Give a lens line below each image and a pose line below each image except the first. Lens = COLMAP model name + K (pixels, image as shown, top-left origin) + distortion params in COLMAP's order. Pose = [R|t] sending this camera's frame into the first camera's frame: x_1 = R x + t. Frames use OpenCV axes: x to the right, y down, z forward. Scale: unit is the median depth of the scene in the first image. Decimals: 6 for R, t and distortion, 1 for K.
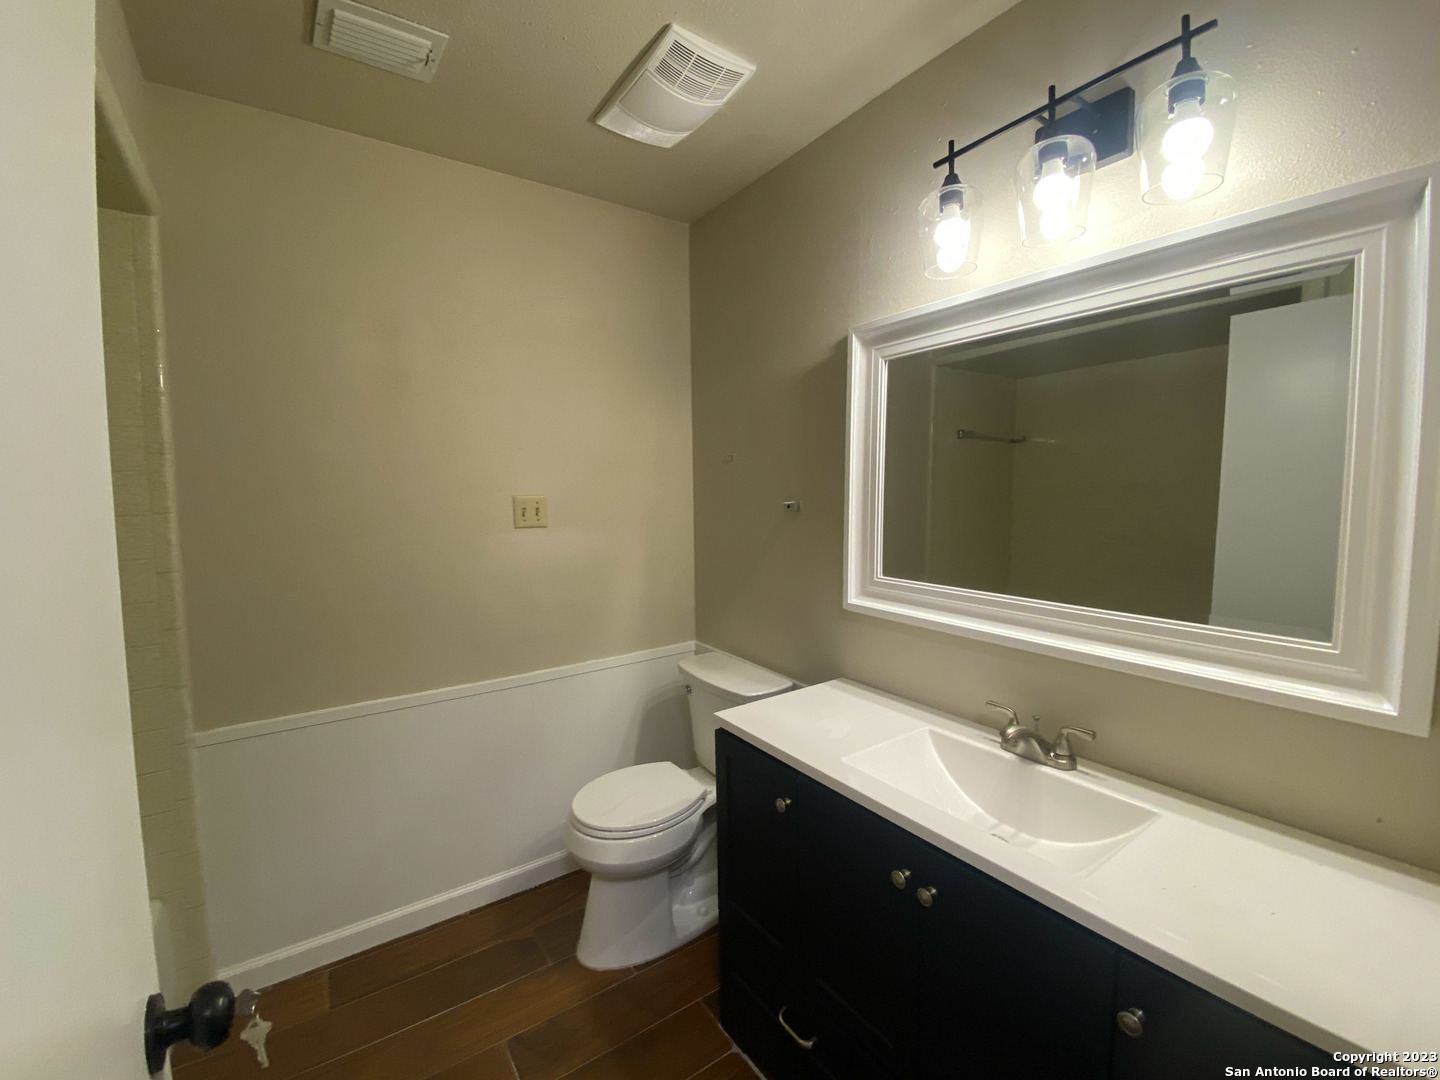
lens RADIAL K [[604.7, 0, 711.0], [0, 604.7, 538.3], [0, 0, 1]] dist [0.022074, -0.000291]
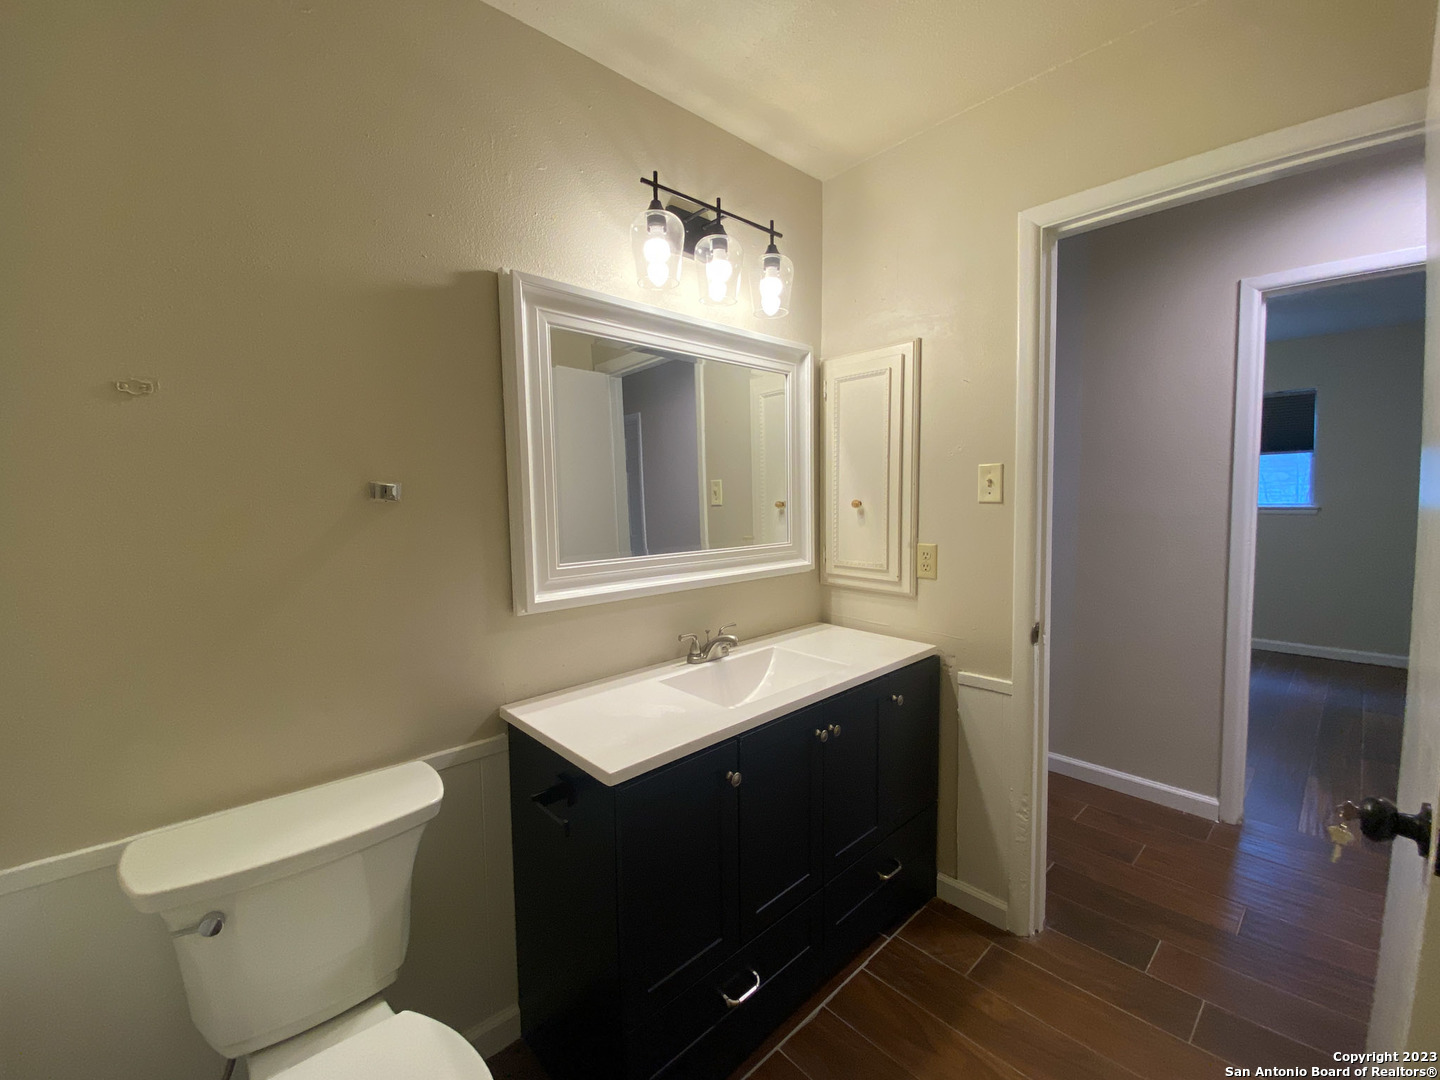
lens RADIAL K [[586.1, 0, 723.4], [0, 586.1, 532.4], [0, 0, 1]] dist [0.037899, -0.028247]
pose [[-0.161351, -0.072135, 0.984257, -0.653402], [0.081270, 0.992967, 0.086096, -0.043563], [-0.983545, 0.093882, -0.154354, 0.920188]]
